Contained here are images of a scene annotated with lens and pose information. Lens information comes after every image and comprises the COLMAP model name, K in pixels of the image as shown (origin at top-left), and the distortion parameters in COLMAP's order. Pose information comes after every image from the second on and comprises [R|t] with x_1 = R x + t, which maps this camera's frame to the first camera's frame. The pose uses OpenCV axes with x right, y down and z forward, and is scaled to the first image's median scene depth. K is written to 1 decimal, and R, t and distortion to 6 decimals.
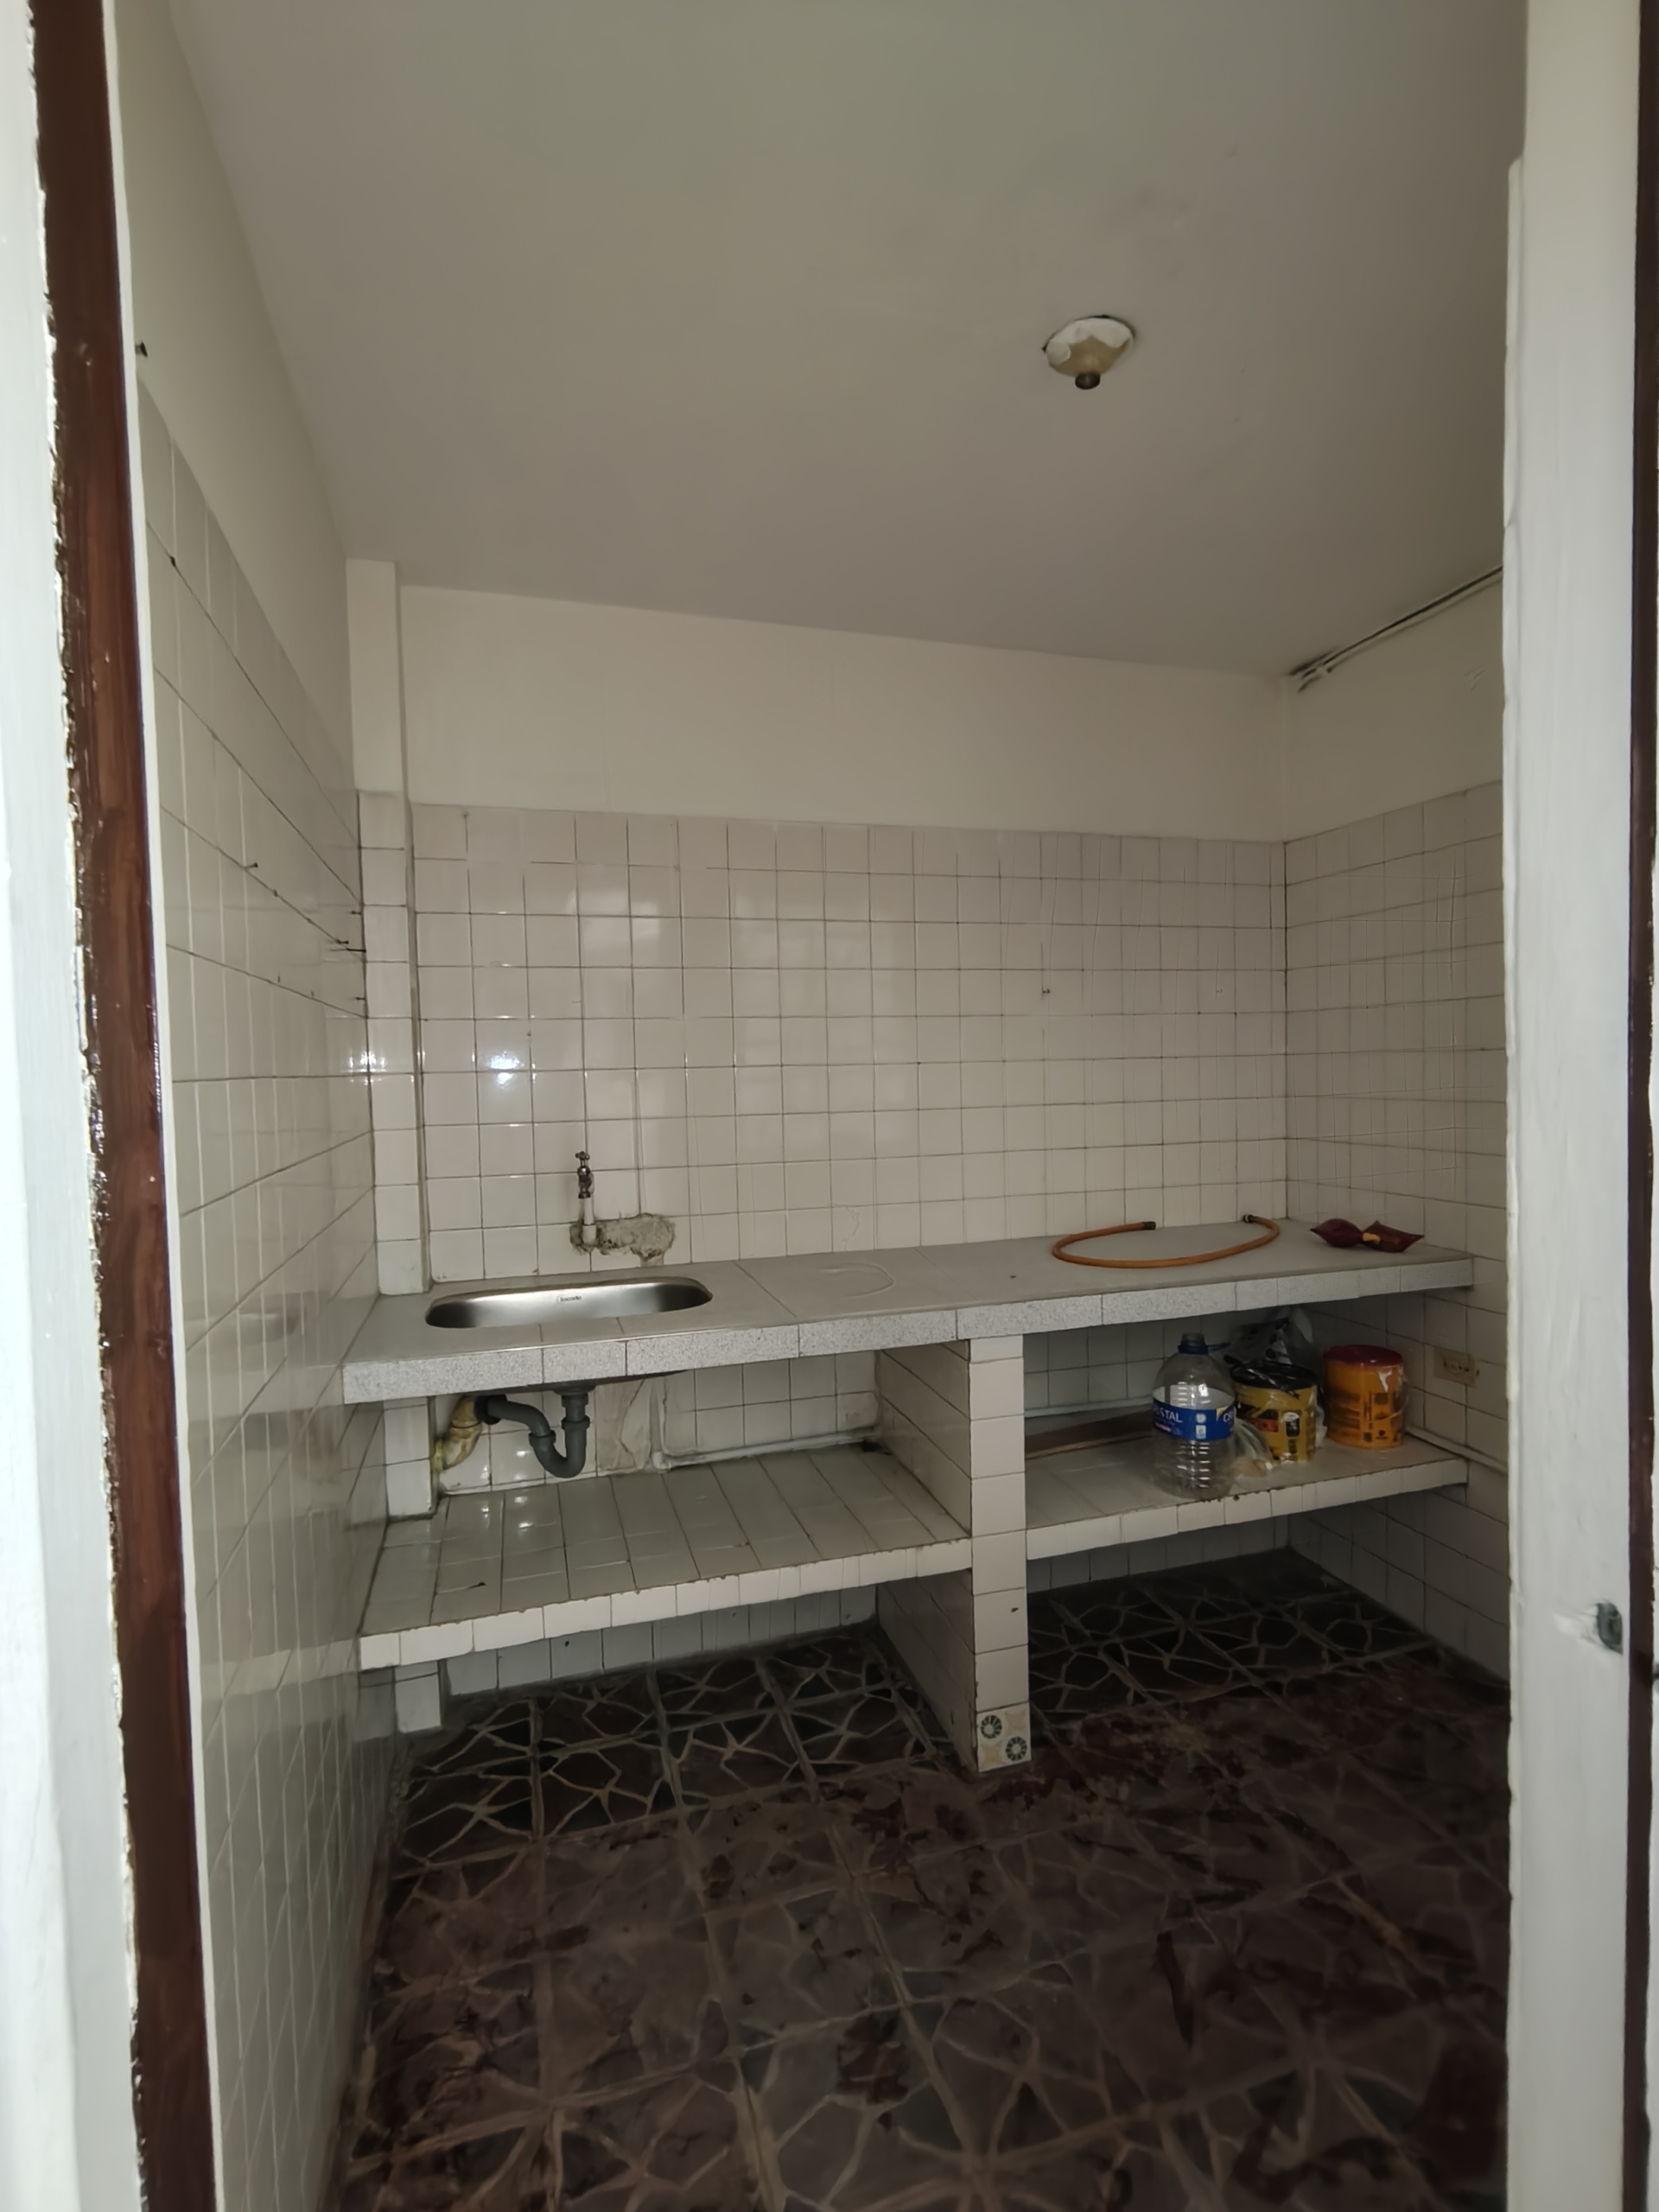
lens RADIAL K [[1070.0, 0, 825.6], [0, 1070.0, 1105.3], [0, 0, 1]] dist [-0.000241, 0.000412]
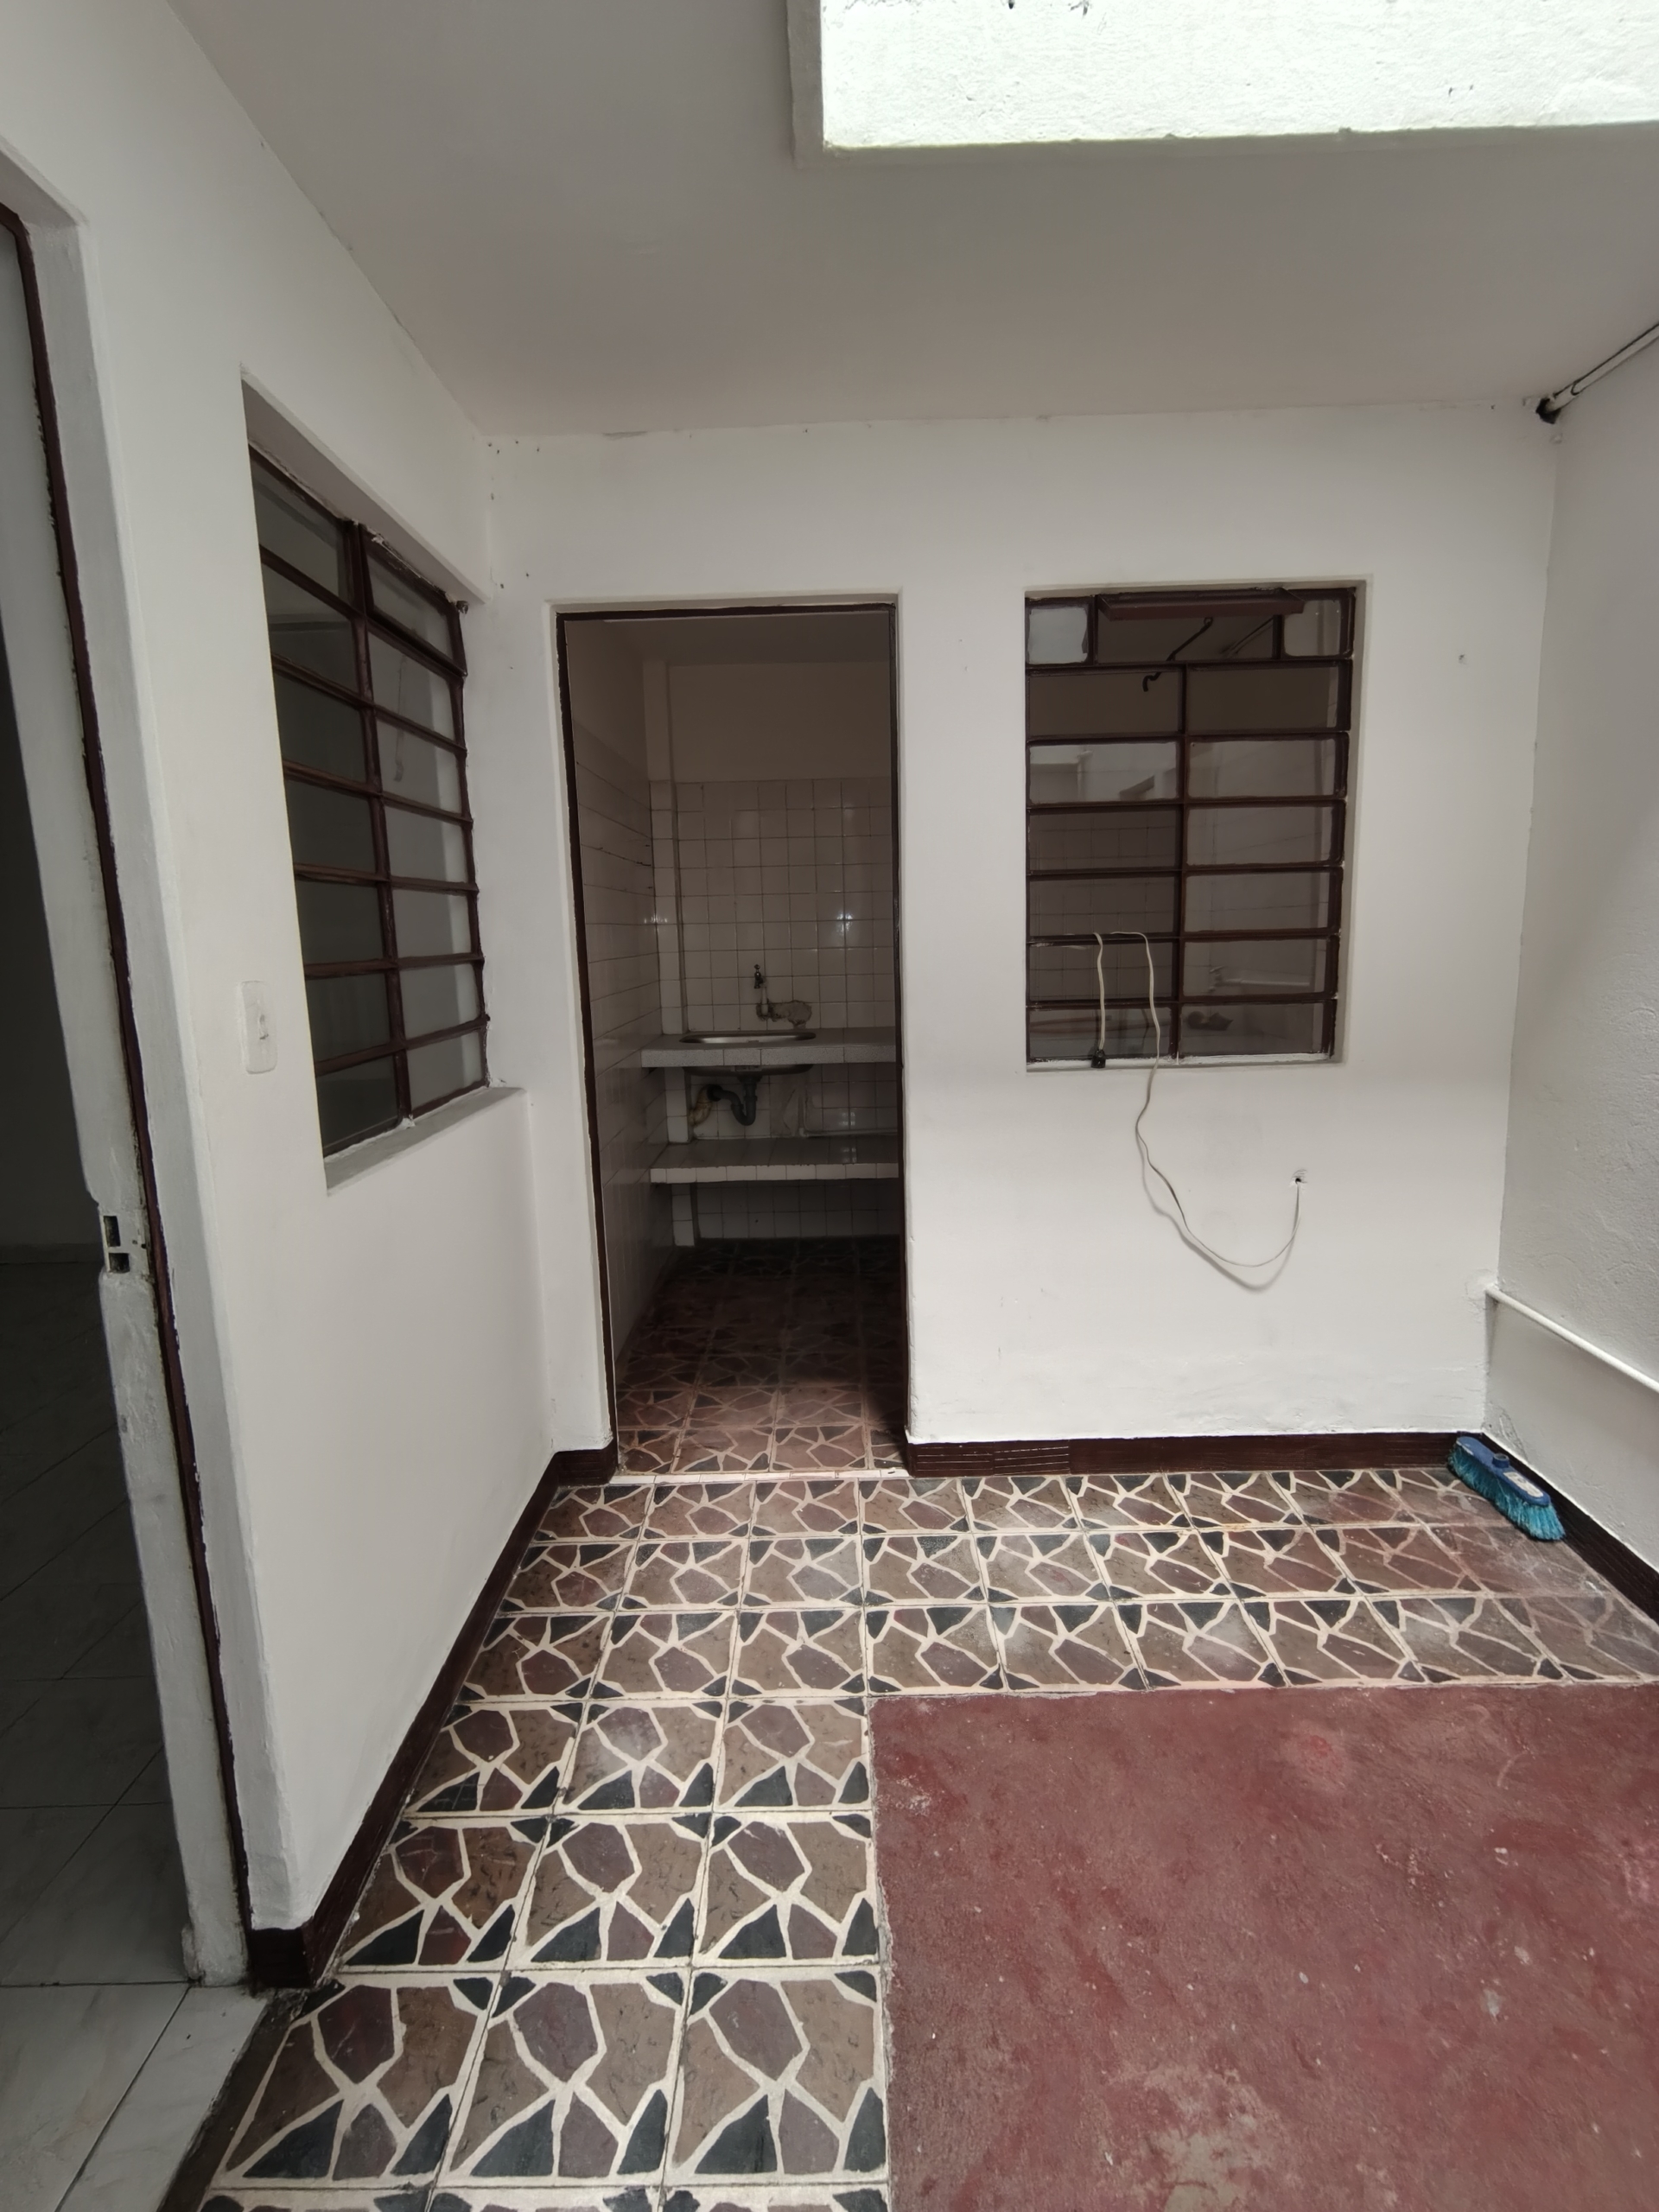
lens RADIAL K [[1070.0, 0, 825.6], [0, 1070.0, 1105.3], [0, 0, 1]] dist [-0.000241, 0.000412]
pose [[0.956006, 0.045713, -0.289763, 0.474450], [-0.006031, 0.990638, 0.136384, 0.030328], [0.293284, -0.128637, 0.947331, -0.855237]]
